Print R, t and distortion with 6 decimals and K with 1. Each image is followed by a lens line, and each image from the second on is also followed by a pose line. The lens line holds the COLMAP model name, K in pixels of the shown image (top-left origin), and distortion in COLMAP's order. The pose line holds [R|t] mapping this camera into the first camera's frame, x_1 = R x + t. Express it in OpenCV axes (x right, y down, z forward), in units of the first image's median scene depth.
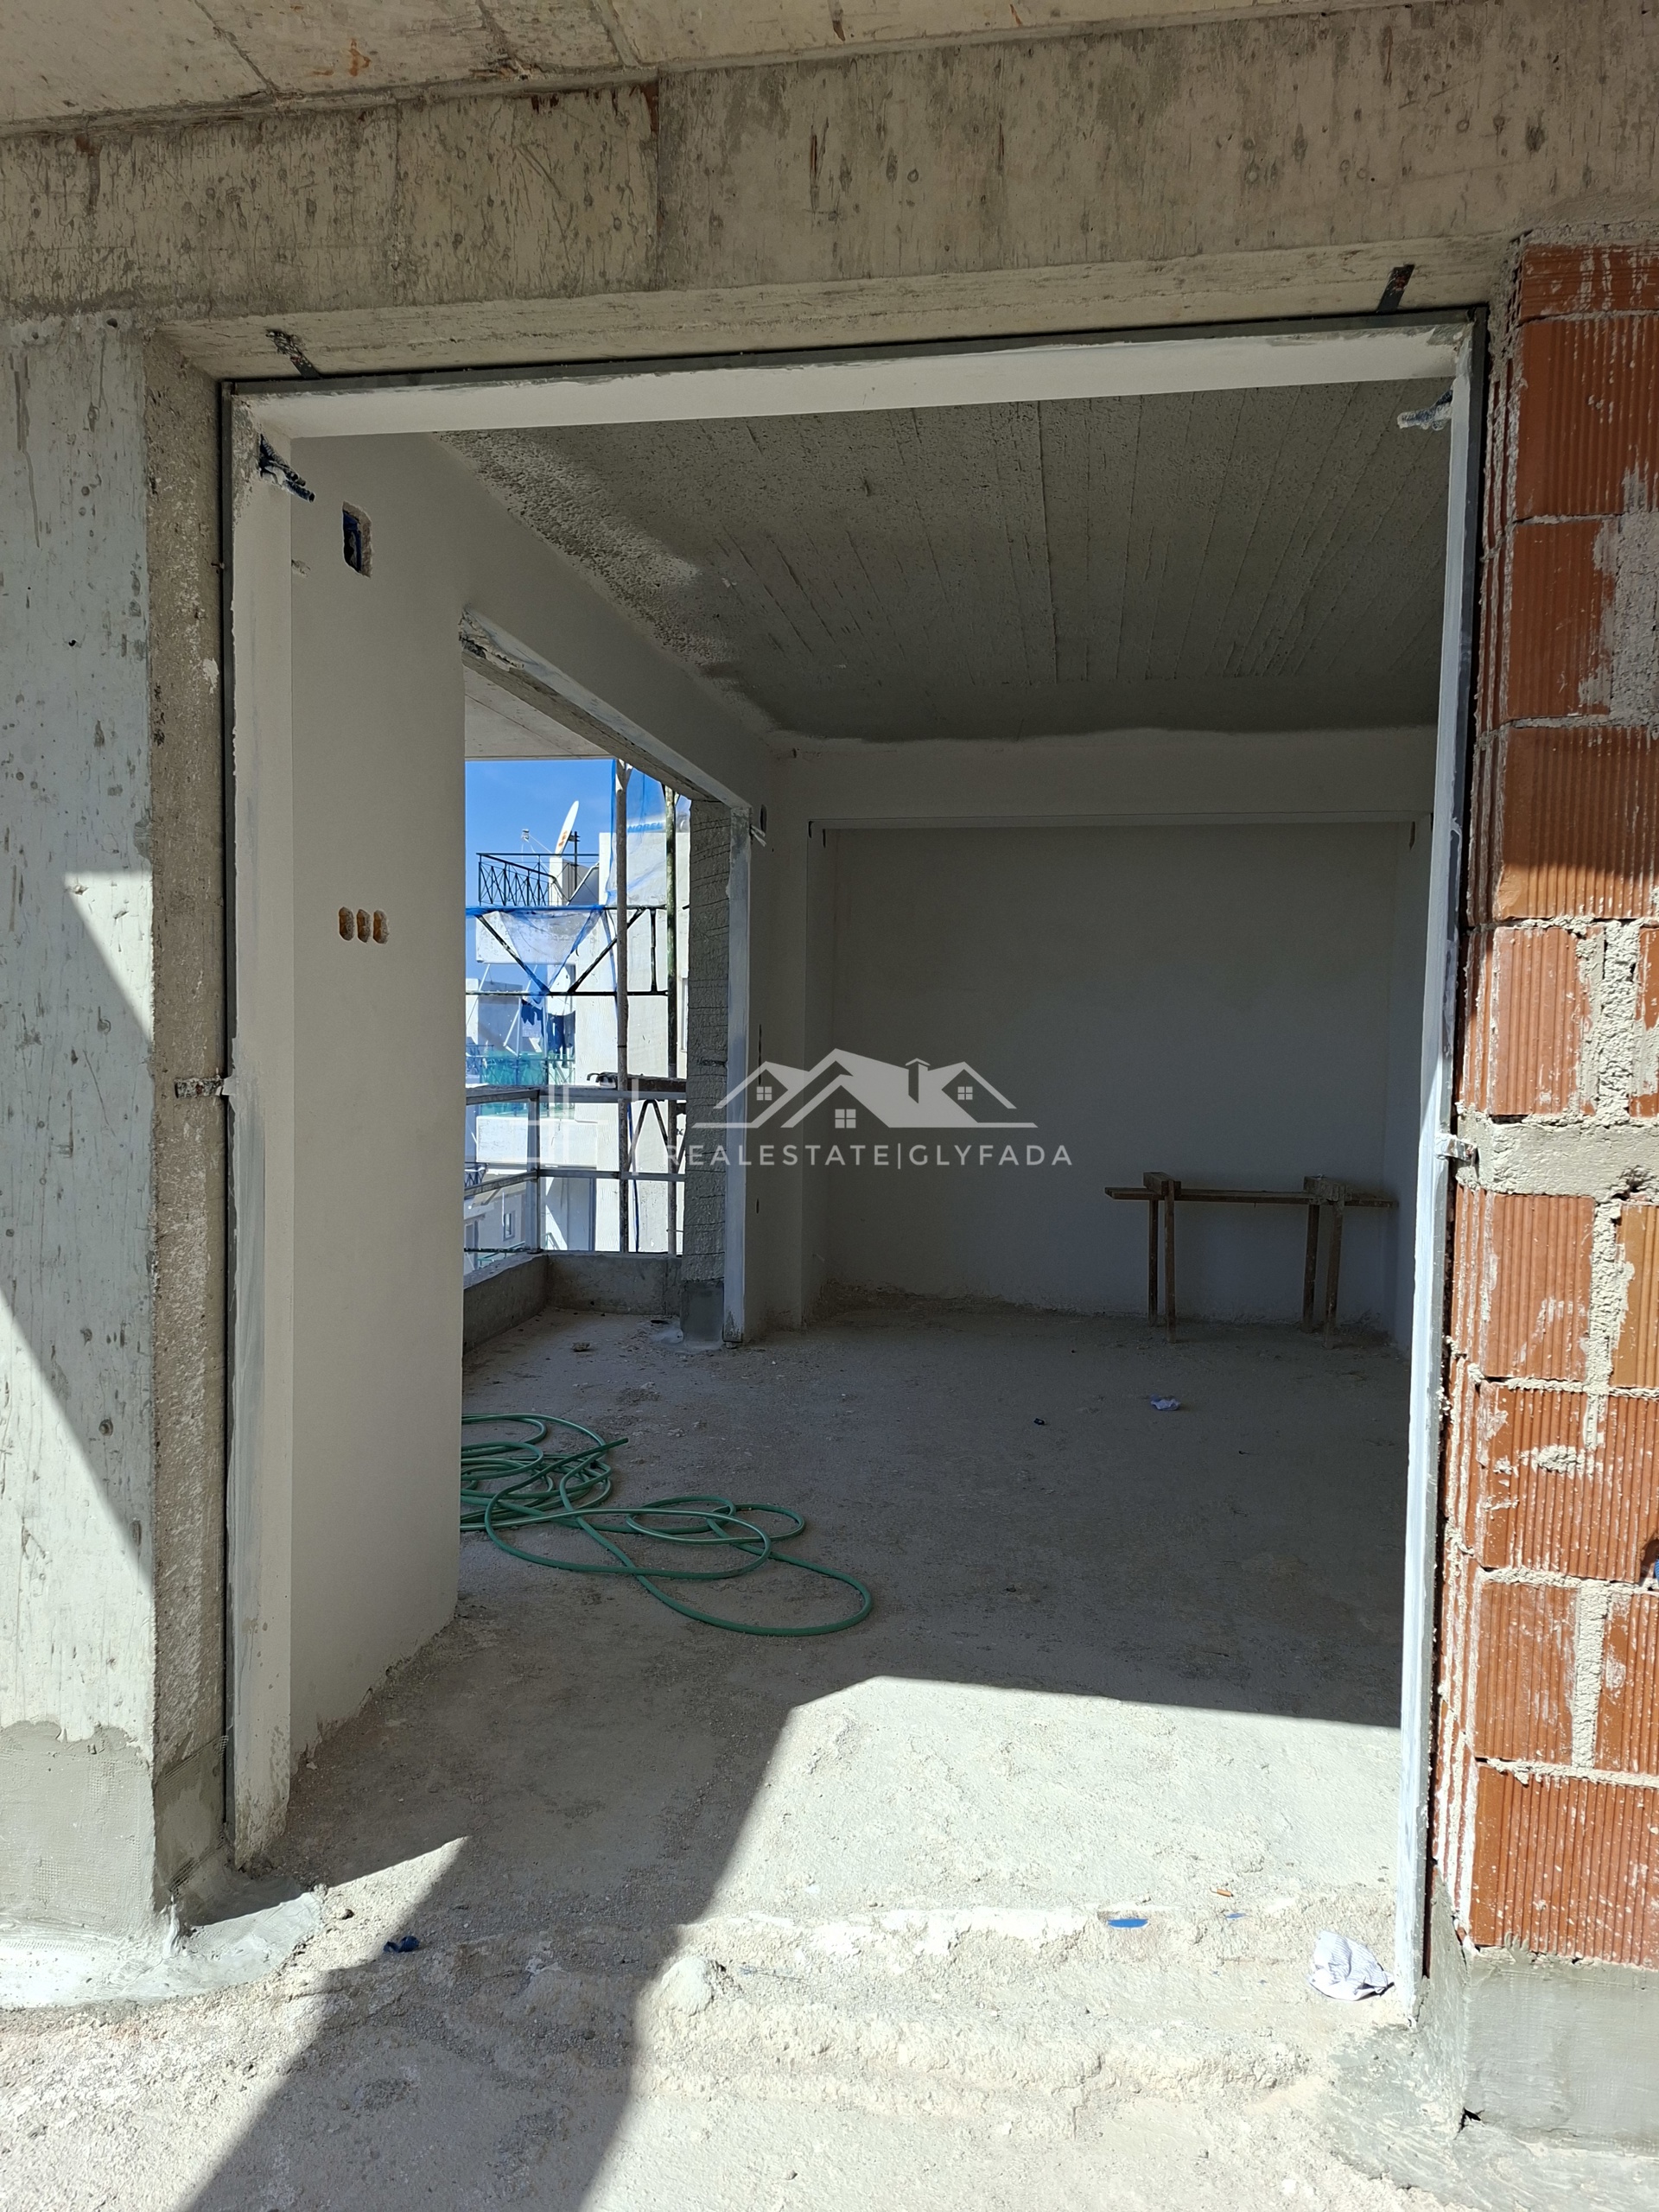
lens RADIAL K [[1534.0, 0, 811.7], [0, 1534.0, 1109.1], [0, 0, 1]] dist [0.109104, -0.141184]
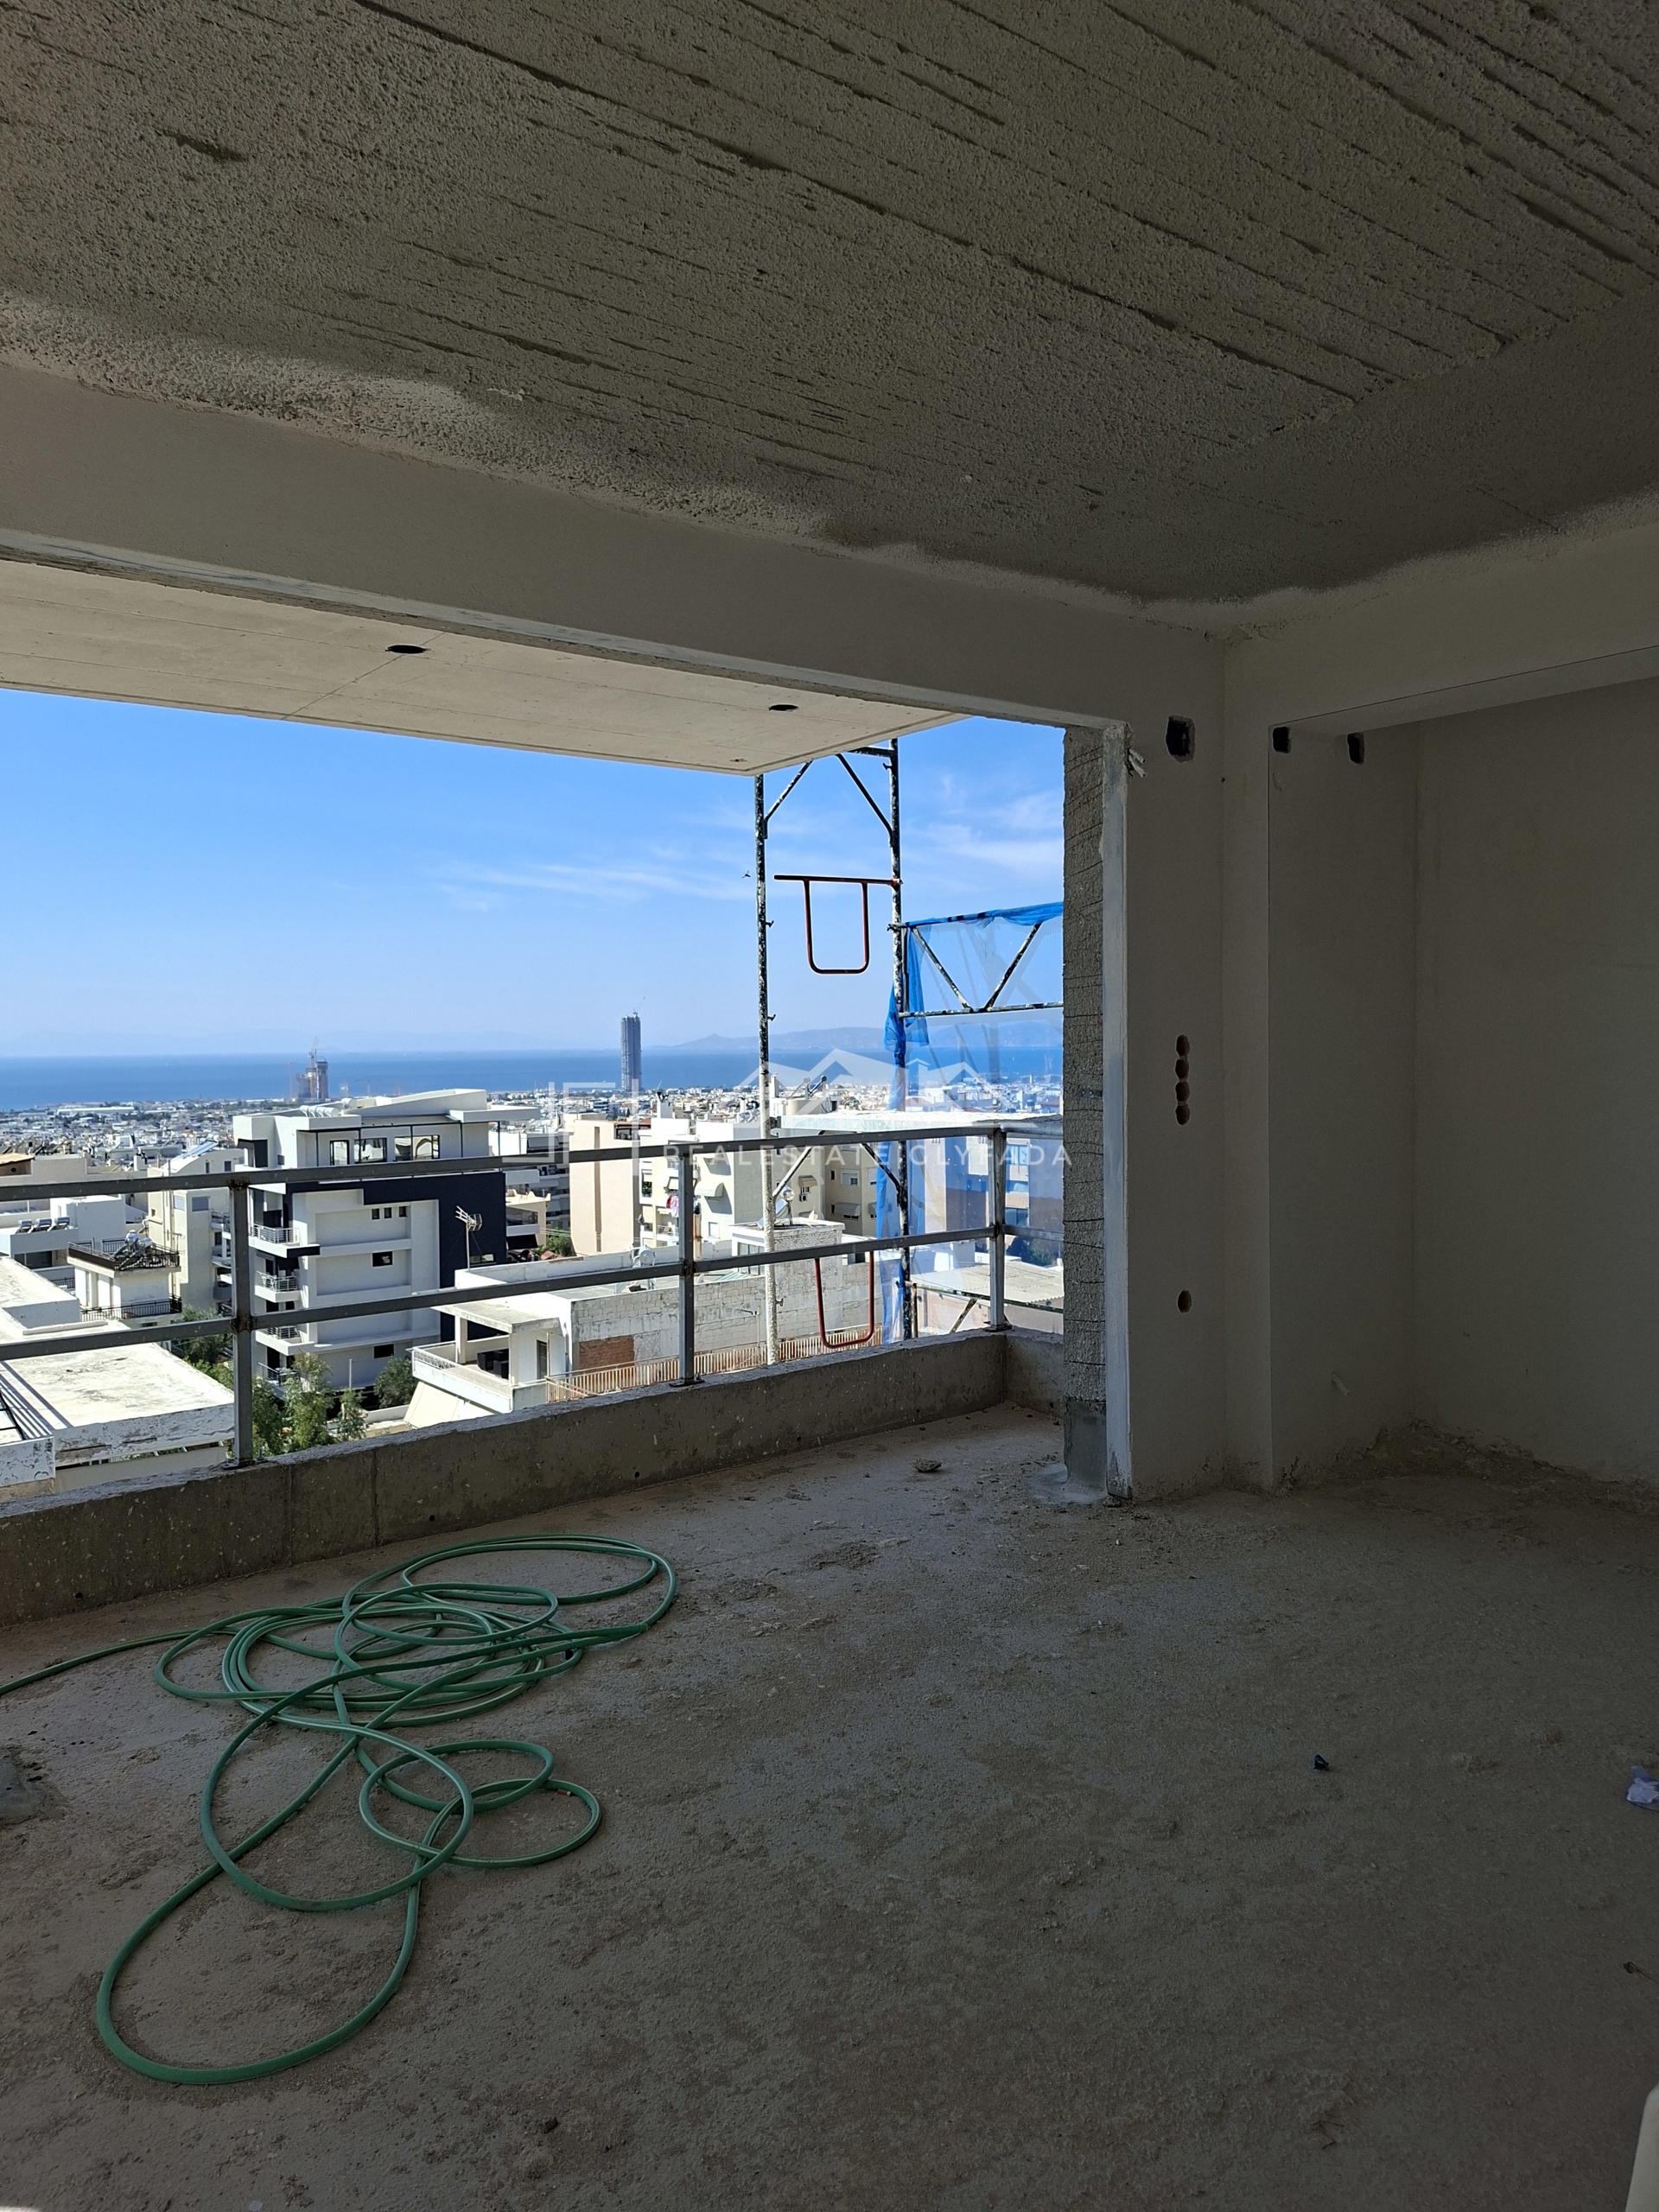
lens RADIAL K [[1534.0, 0, 811.7], [0, 1534.0, 1109.1], [0, 0, 1]] dist [0.109104, -0.141184]
pose [[0.724372, 0.006834, -0.689376, 0.433166], [-0.010076, 0.999949, -0.000674, -0.028449], [0.689336, 0.007435, 0.724404, 0.521529]]
